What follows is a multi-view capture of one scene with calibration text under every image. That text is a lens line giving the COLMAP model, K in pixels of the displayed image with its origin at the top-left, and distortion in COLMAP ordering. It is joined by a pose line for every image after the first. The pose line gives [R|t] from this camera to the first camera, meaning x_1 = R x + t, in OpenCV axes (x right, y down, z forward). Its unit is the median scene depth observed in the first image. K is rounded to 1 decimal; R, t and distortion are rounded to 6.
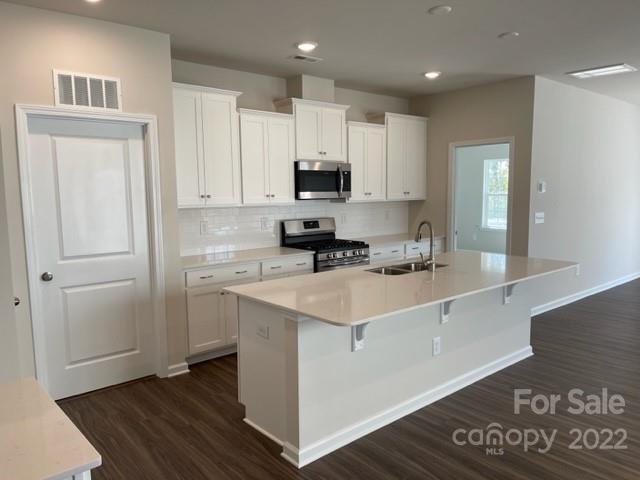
lens RADIAL K [[487.8, 0, 320.1], [0, 487.8, 242.6], [0, 0, 1]] dist [0.086215, -0.138256]
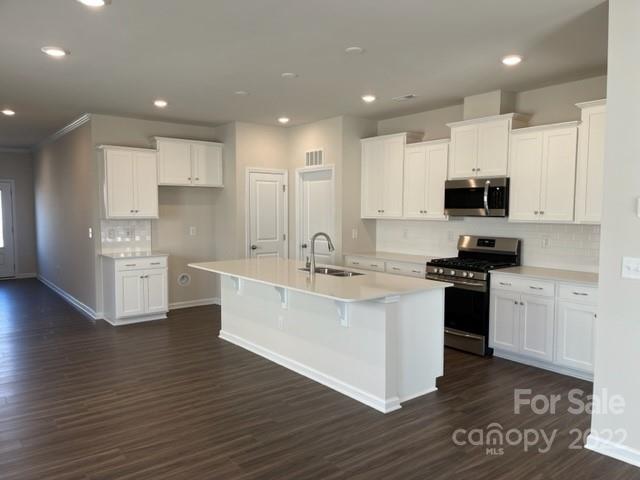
lens RADIAL K [[487.8, 0, 320.1], [0, 487.8, 242.6], [0, 0, 1]] dist [0.086215, -0.138256]
pose [[-0.060763, 0.082000, -0.994778, 1.190787], [-0.109682, 0.990036, 0.088309, -0.106932], [0.992108, 0.114475, -0.051163, 0.886344]]
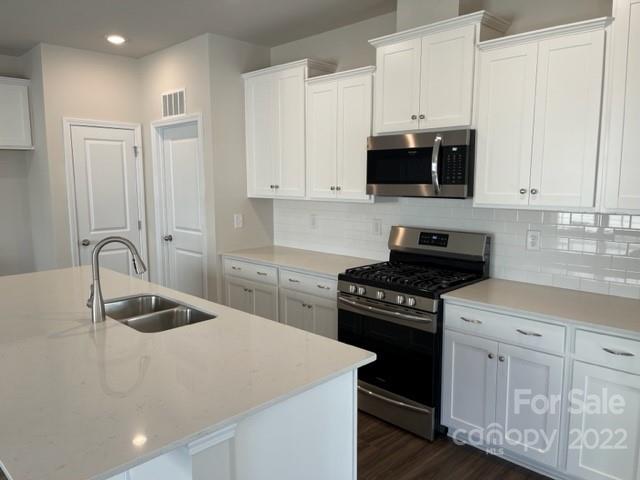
lens RADIAL K [[487.8, 0, 320.1], [0, 487.8, 242.6], [0, 0, 1]] dist [0.086215, -0.138256]
pose [[0.068148, 0.140887, -0.987677, 0.689901], [-0.107265, 0.985275, 0.133143, -0.119753], [0.991892, 0.096870, 0.082257, 0.998207]]
